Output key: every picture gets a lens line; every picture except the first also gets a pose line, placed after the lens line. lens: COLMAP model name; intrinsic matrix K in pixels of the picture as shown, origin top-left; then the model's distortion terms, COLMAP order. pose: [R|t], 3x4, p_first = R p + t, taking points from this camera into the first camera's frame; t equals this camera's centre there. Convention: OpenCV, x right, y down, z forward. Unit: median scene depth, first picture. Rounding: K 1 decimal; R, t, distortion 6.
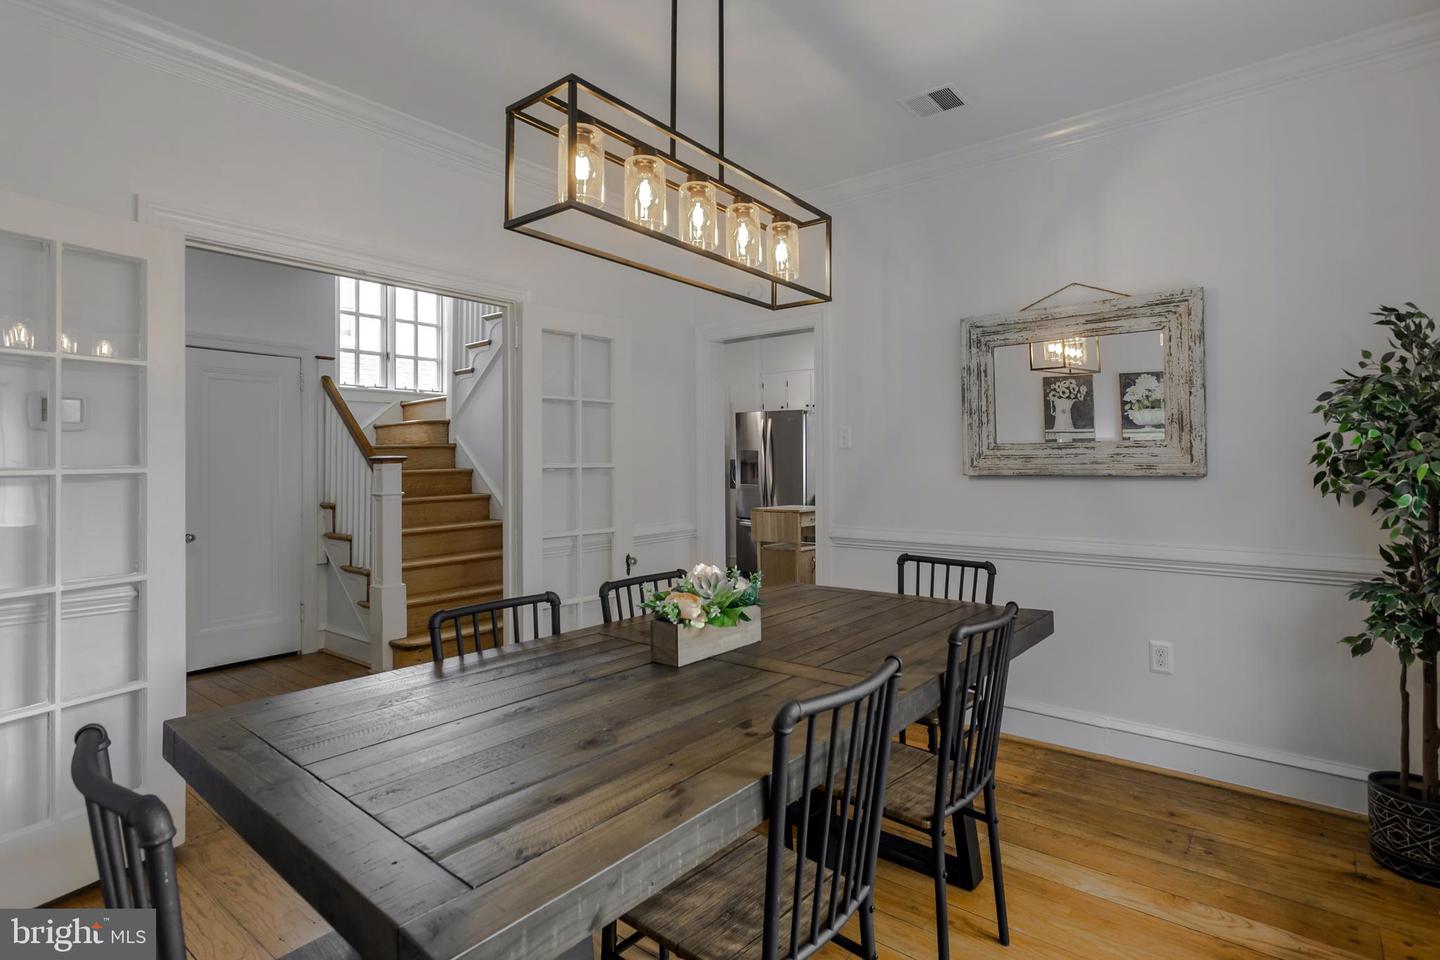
lens RADIAL K [[713.2, 0, 722.3], [0, 713.2, 459.4], [0, 0, 1]] dist [0.000848, 0.000194]
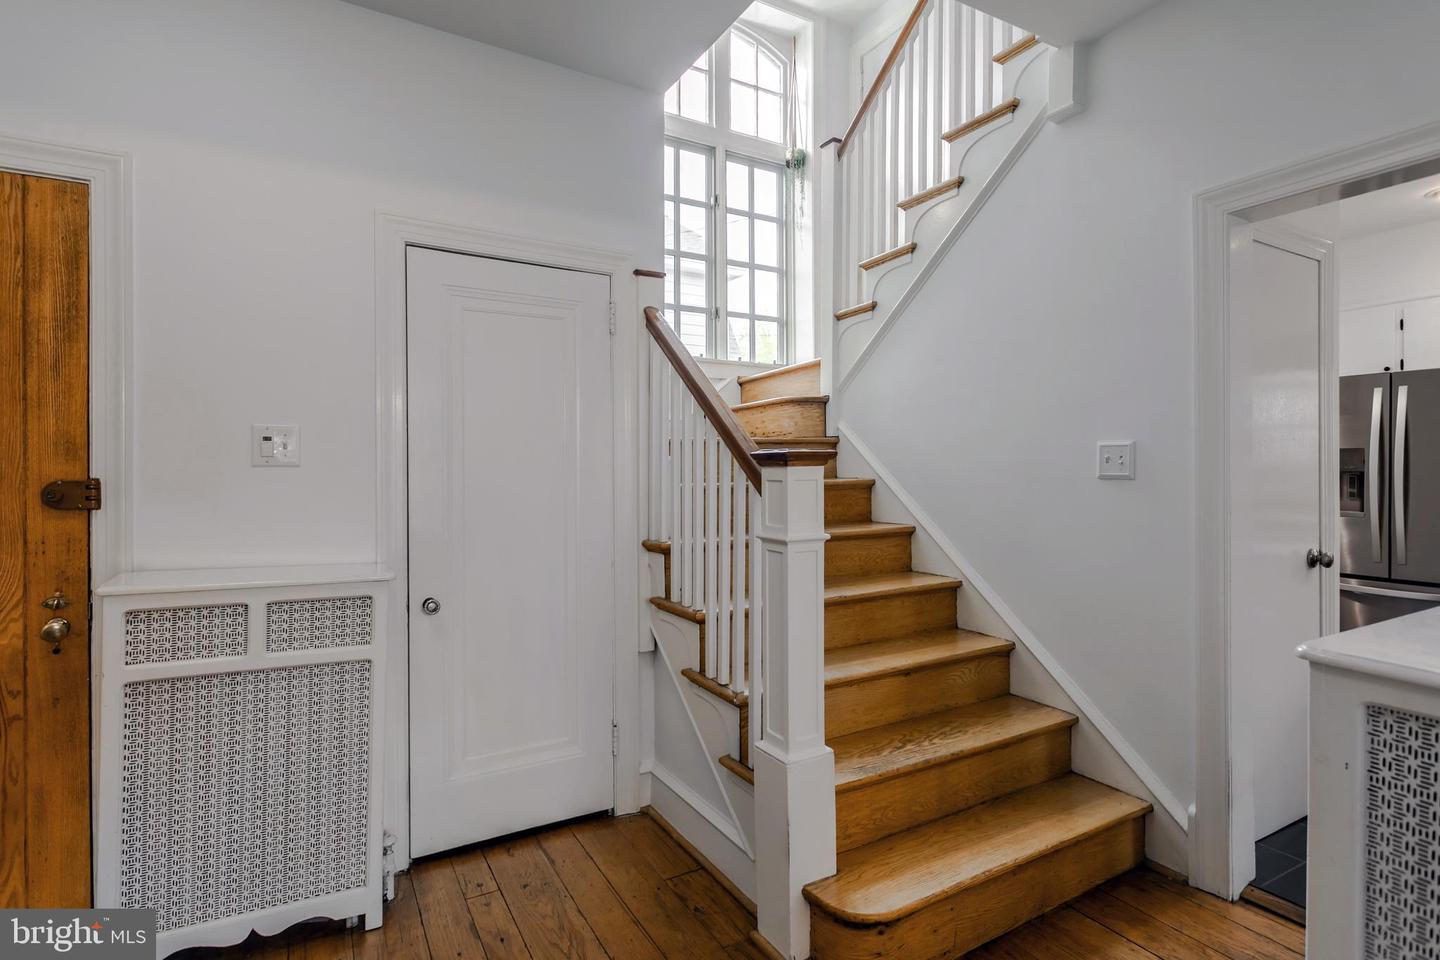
lens RADIAL K [[686.2, 0, 719.5], [0, 686.2, 481.7], [0, 0, 1]] dist [0.001578, 0.000763]
pose [[0.935617, 0.005555, -0.352973, -0.293840], [0.000508, 0.999854, 0.017080, 0.006558], [0.353016, -0.016160, 0.935478, 0.481114]]
